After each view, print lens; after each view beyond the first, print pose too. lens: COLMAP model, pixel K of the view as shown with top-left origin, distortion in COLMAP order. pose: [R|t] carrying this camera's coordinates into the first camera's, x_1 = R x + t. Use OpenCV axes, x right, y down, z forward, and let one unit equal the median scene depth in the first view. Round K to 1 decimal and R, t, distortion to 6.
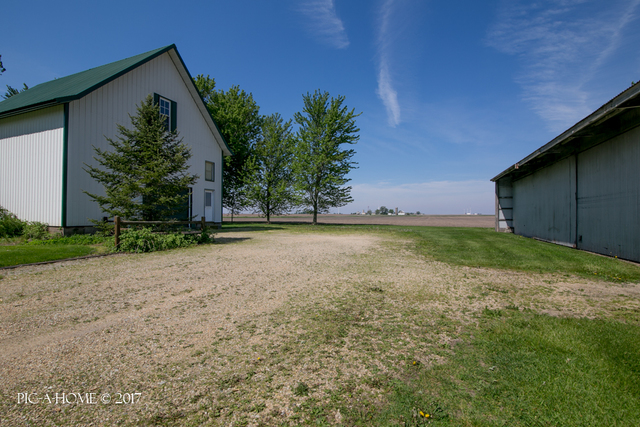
lens RADIAL K [[293.4, 0, 320.0], [0, 293.4, 215.1], [0, 0, 1]] dist [-0.016215, 0.001156]
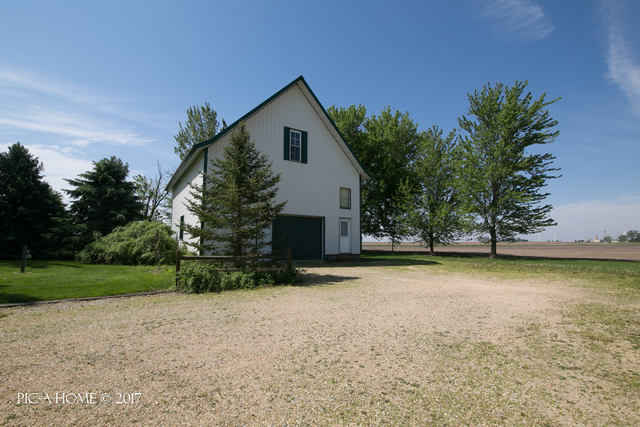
lens RADIAL K [[293.4, 0, 320.0], [0, 293.4, 215.1], [0, 0, 1]] dist [-0.016215, 0.001156]
pose [[0.814302, -0.051486, -0.578154, 0.060440], [-0.003128, 0.995655, -0.093071, -0.006395], [0.580433, 0.077596, 0.810602, 0.132885]]
